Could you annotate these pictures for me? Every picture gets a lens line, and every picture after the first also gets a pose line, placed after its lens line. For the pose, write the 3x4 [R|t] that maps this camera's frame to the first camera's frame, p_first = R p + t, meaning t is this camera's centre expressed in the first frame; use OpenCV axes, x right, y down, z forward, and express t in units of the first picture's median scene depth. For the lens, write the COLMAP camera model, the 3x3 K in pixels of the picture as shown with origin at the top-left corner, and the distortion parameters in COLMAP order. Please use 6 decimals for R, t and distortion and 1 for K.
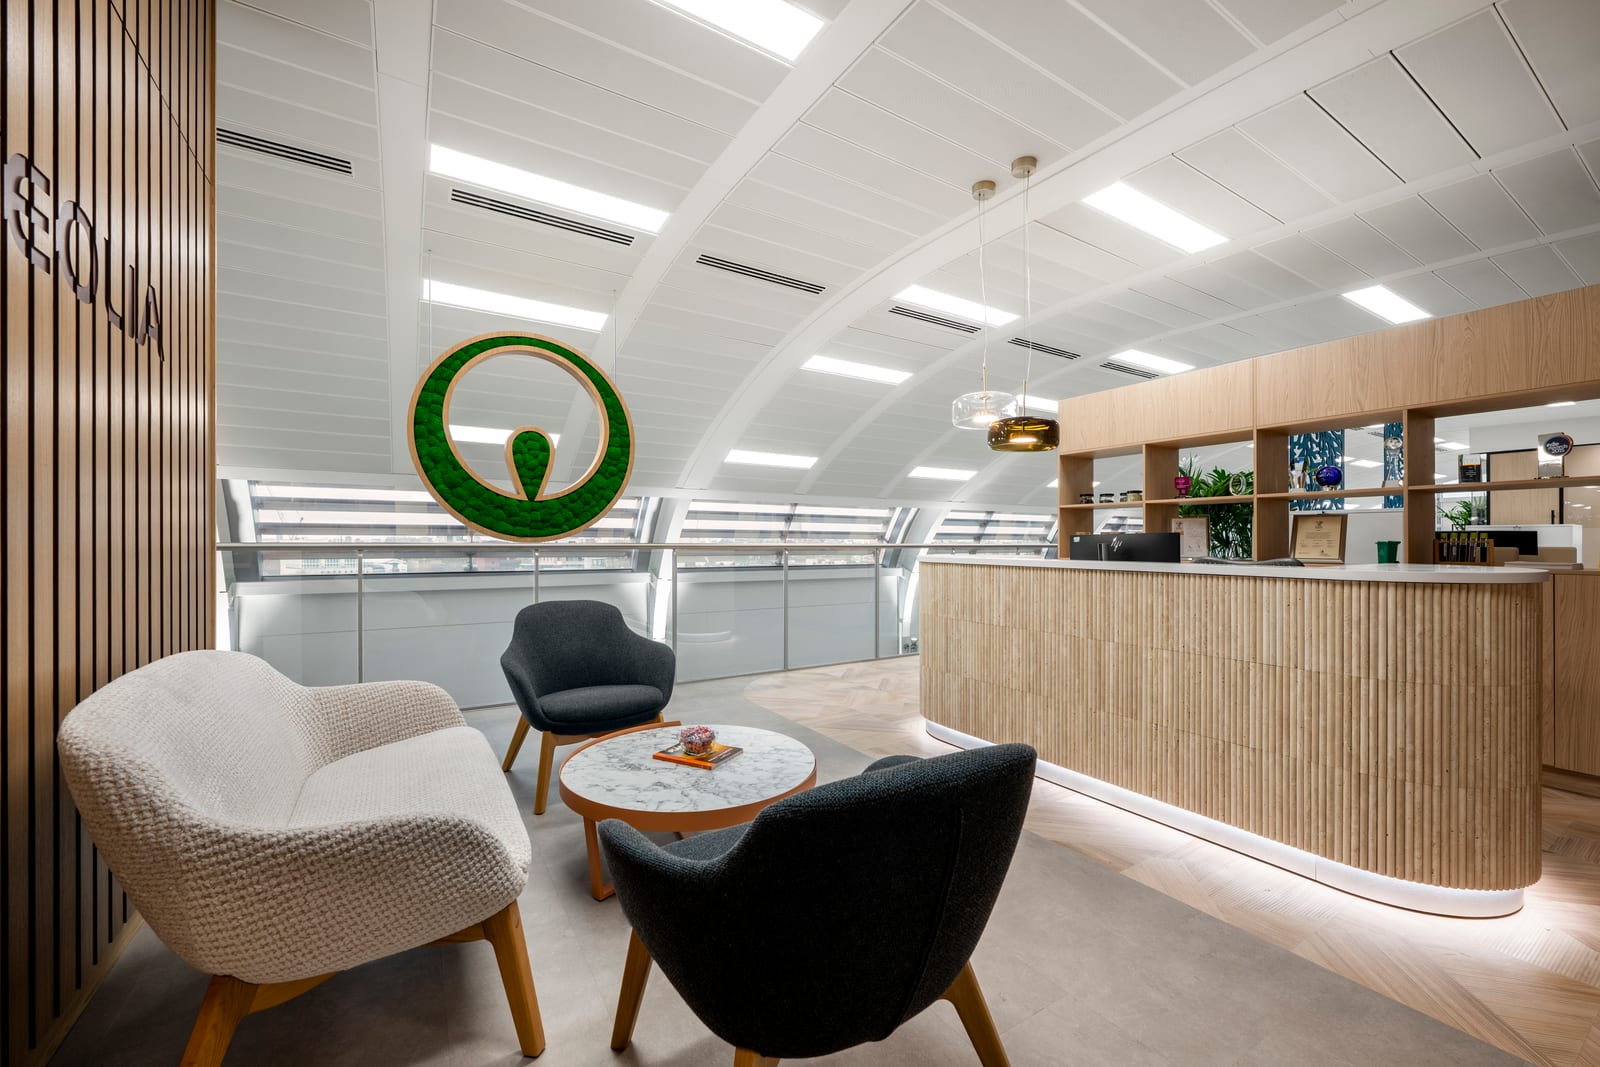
lens RADIAL K [[633.4, 0, 800.0], [0, 633.4, 533.5], [0, 0, 1]] dist [0.000101, -0.000130]
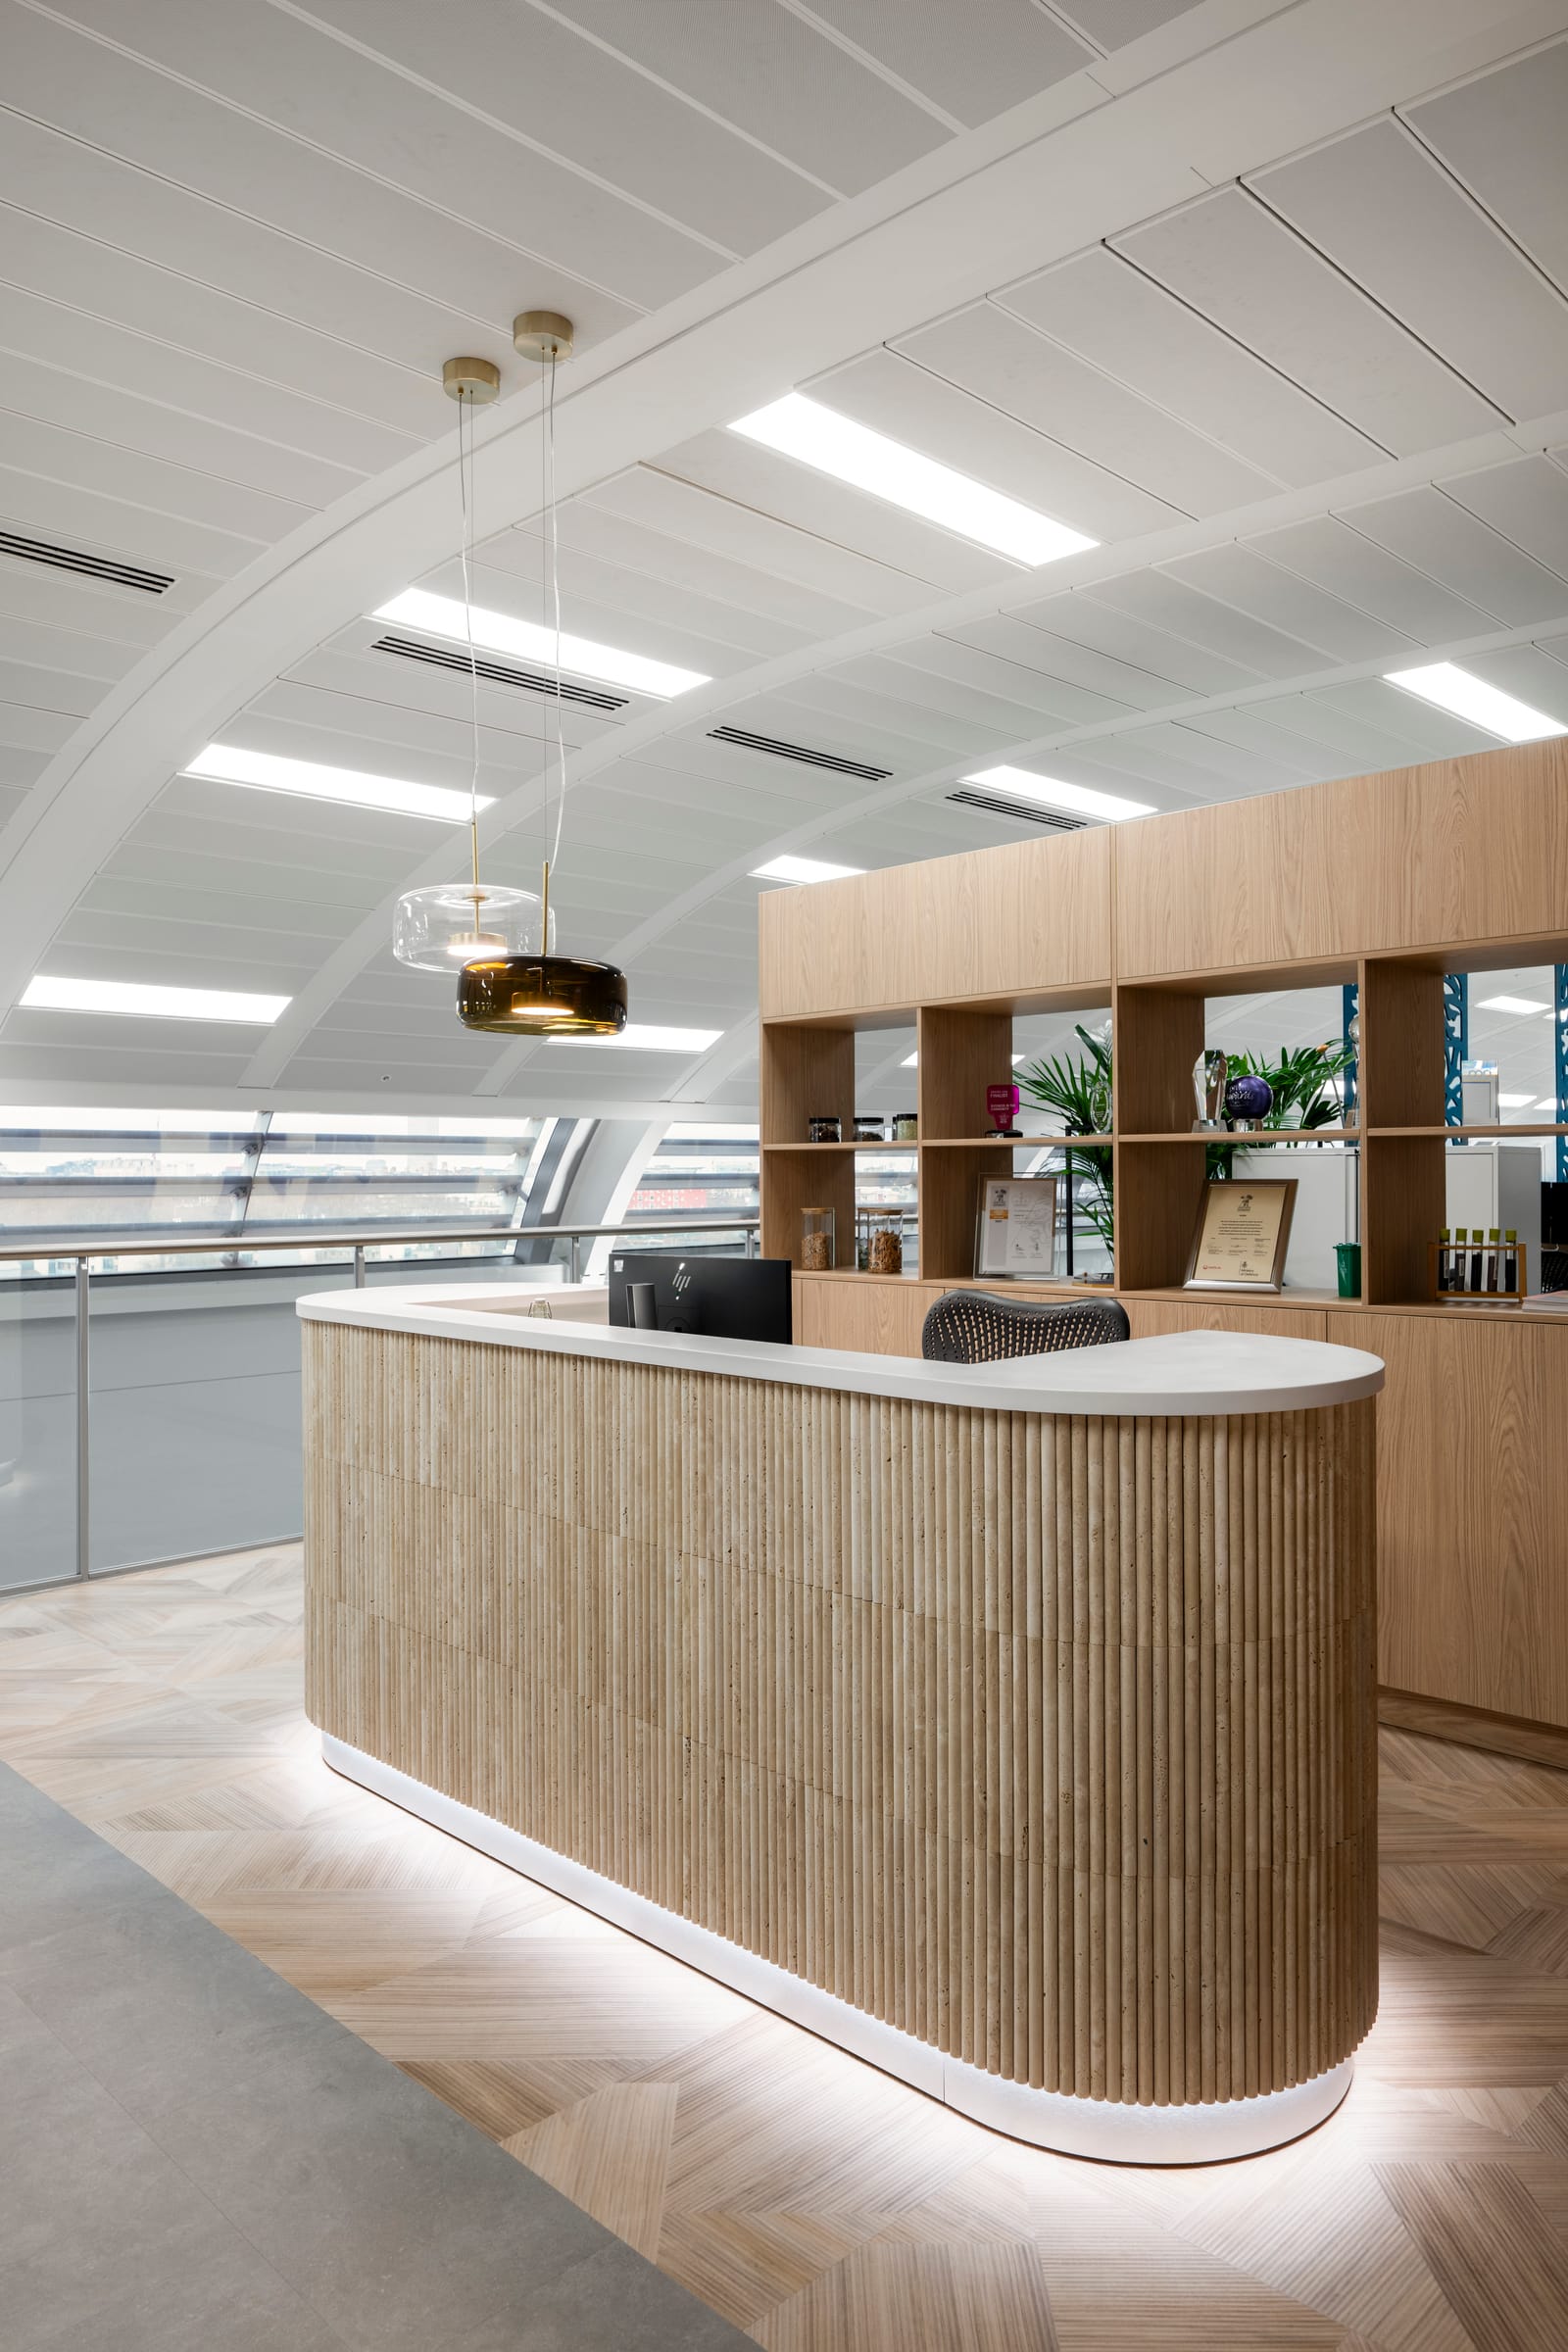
lens RADIAL K [[1563.7, 0, 781.7], [0, 1563.7, 1144.2], [0, 0, 1]] dist [-0.003395, 0.001240]
pose [[0.976520, -0.004643, 0.215377, 0.339460], [0.005796, 0.999972, -0.004718, -0.066931], [-0.215349, 0.005856, 0.976519, -0.006816]]
